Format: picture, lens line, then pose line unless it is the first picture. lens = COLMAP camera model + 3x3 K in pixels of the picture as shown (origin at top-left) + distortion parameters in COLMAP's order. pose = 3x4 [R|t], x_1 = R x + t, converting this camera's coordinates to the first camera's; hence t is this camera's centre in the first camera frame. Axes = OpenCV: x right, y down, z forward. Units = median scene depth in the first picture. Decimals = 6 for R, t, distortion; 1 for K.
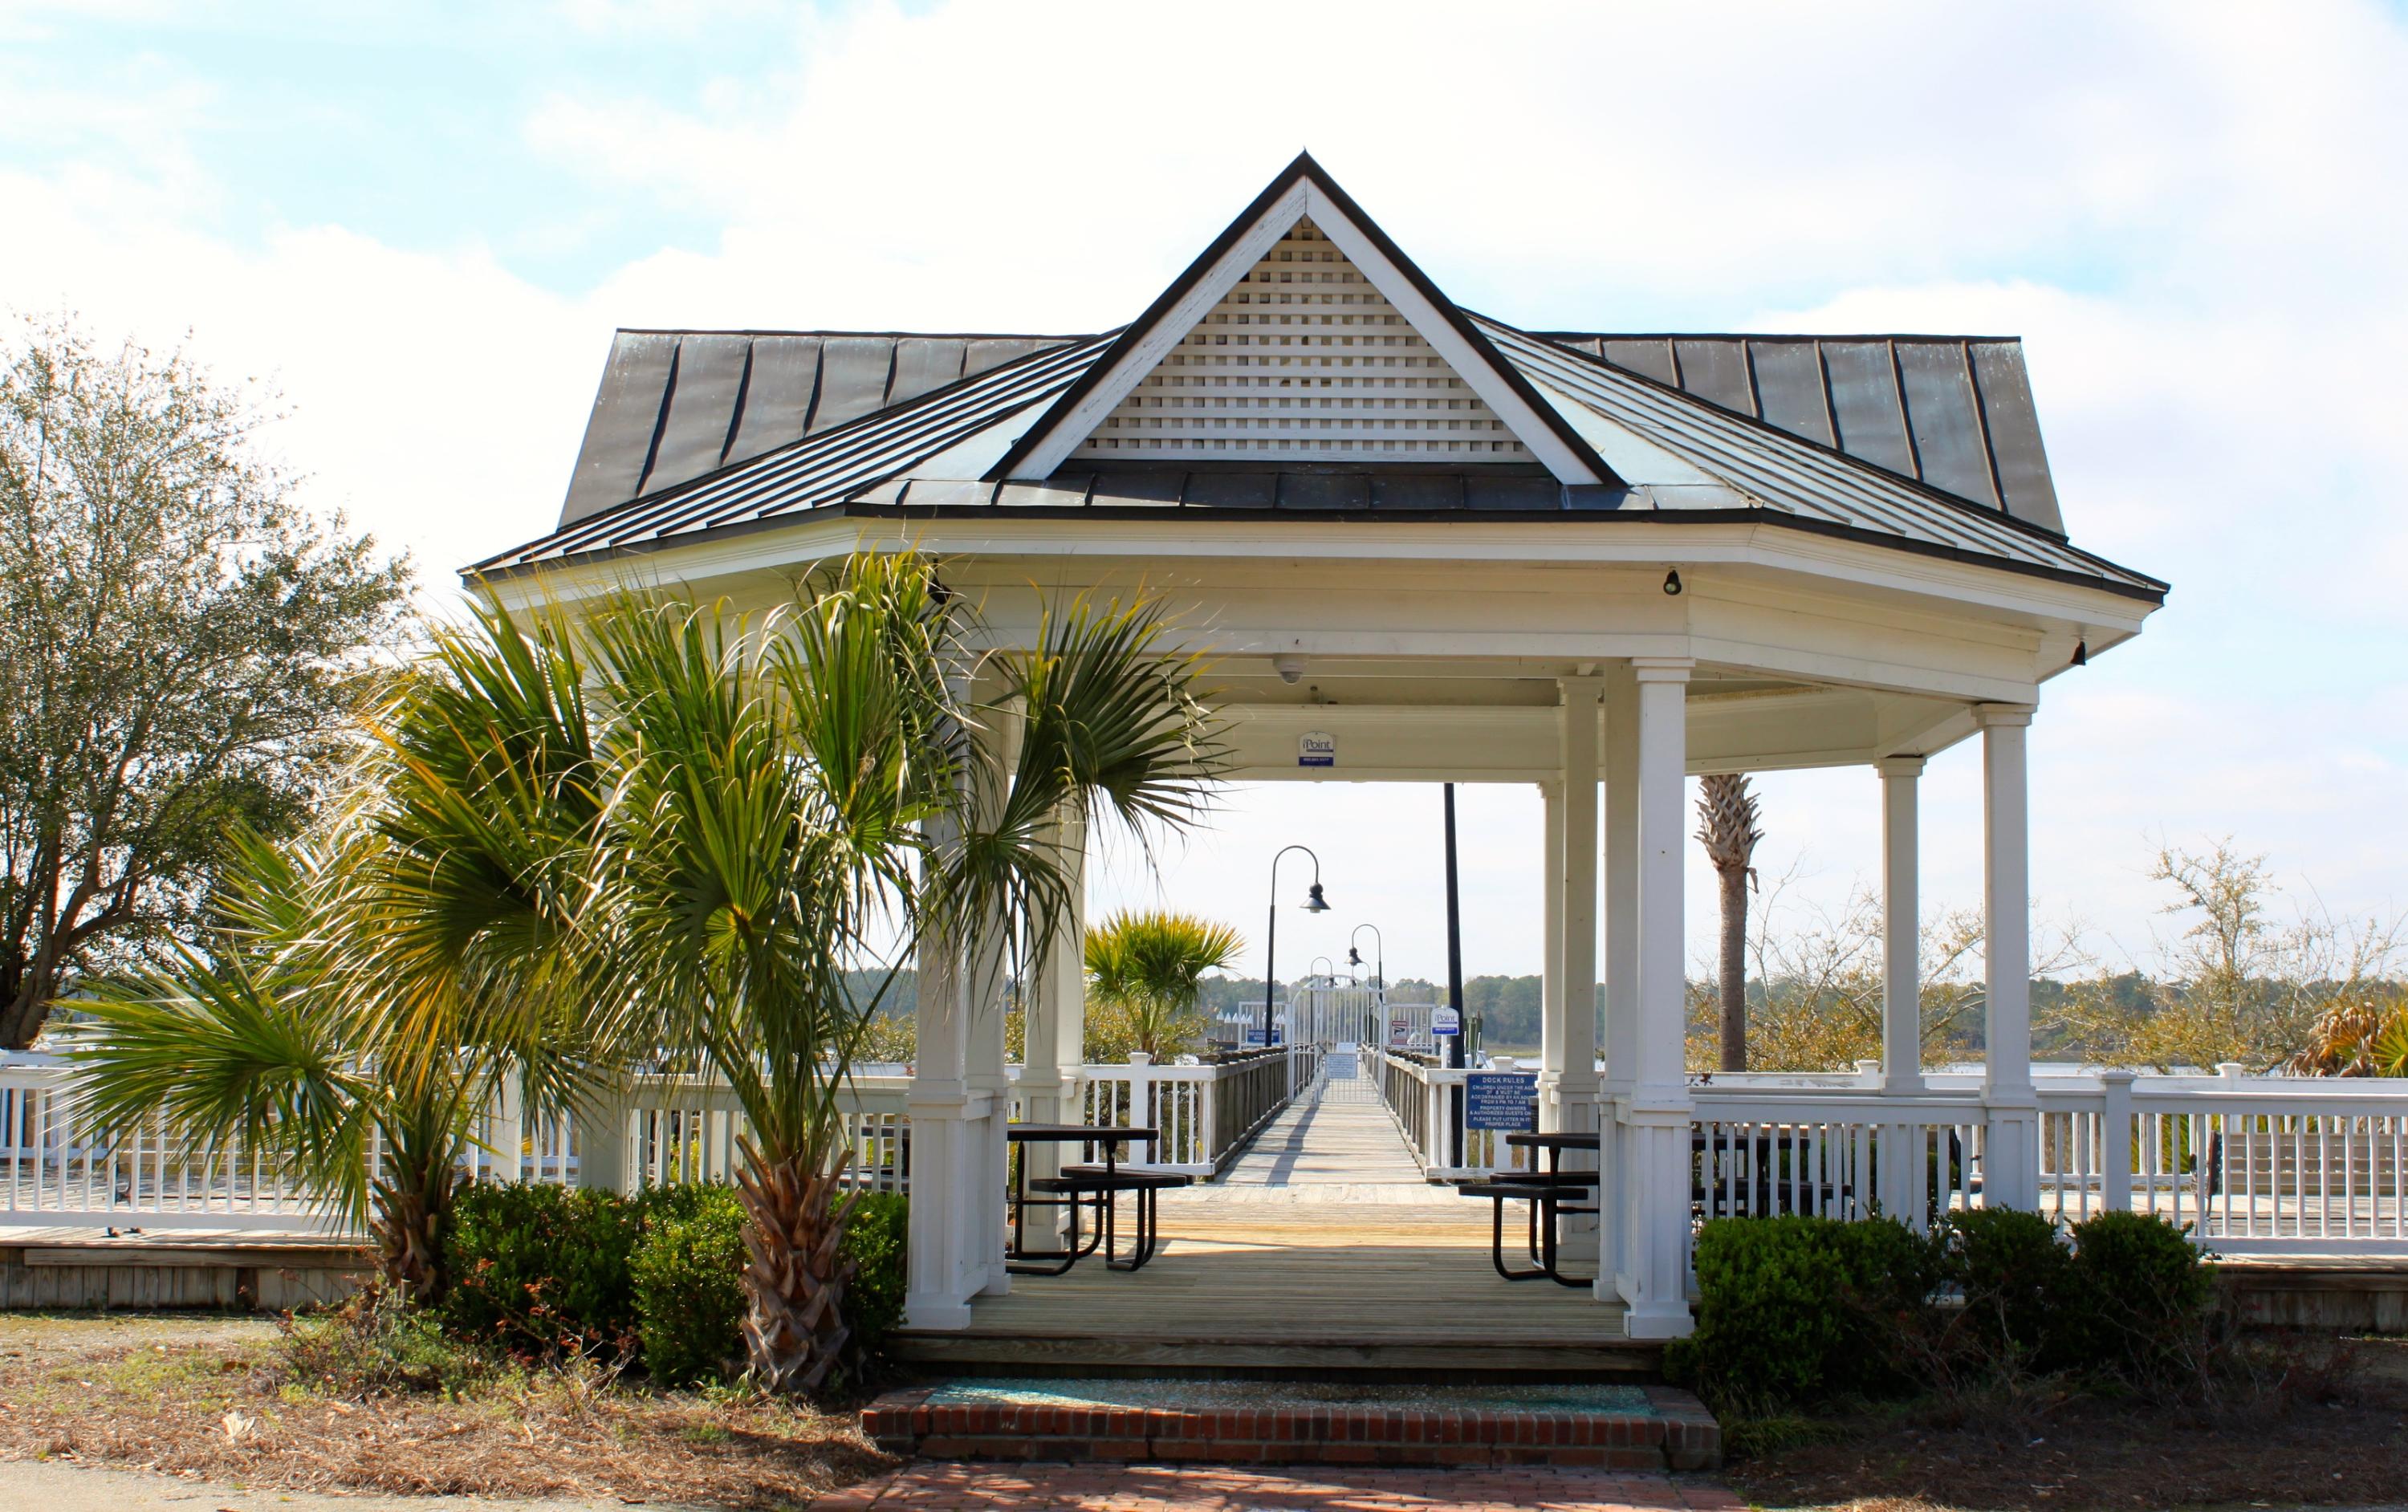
lens RADIAL K [[3259.1, 0, 1204.0], [0, 3259.1, 756.0], [0, 0, 1]] dist [-0.005587, -0.002664]
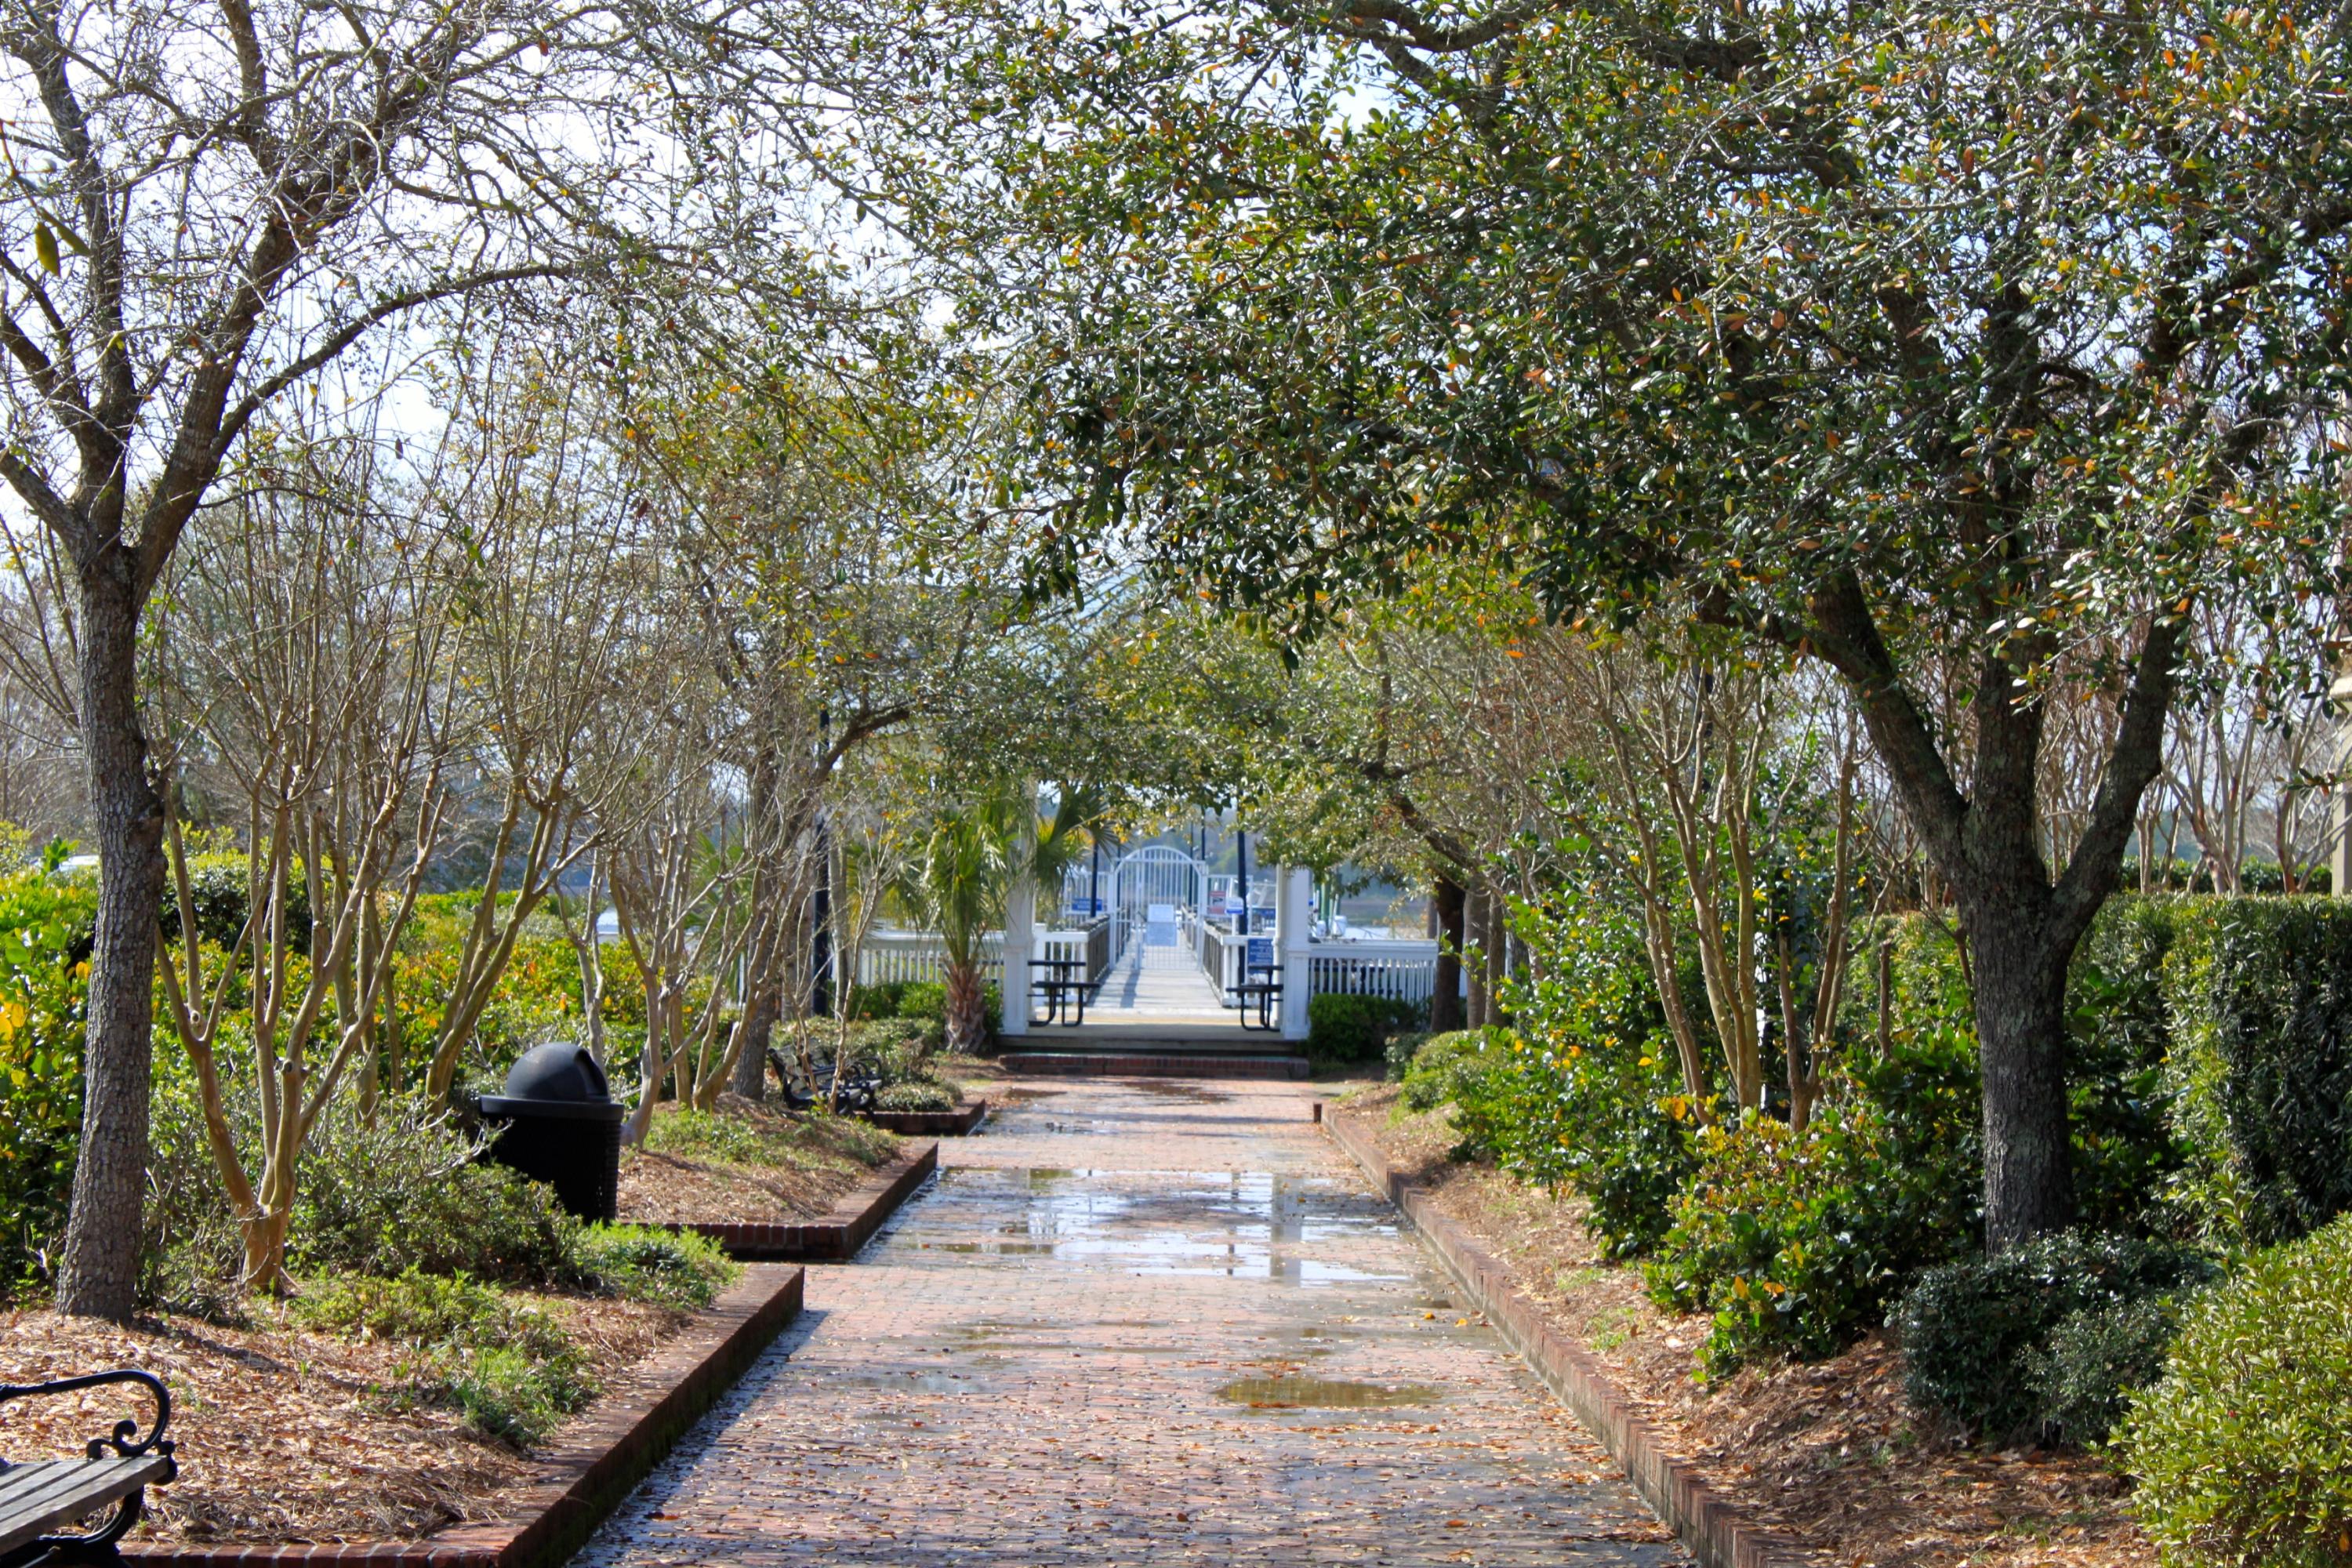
lens RADIAL K [[6014.1, 0, 1176.0], [0, 6014.1, 784.0], [0, 0, 1]] dist [0.003366, -0.001760]
pose [[0.998871, 0.005239, 0.047223, -0.089050], [-0.008497, 0.997576, 0.069061, -0.172784], [-0.046746, -0.069384, 0.996494, -1.842019]]
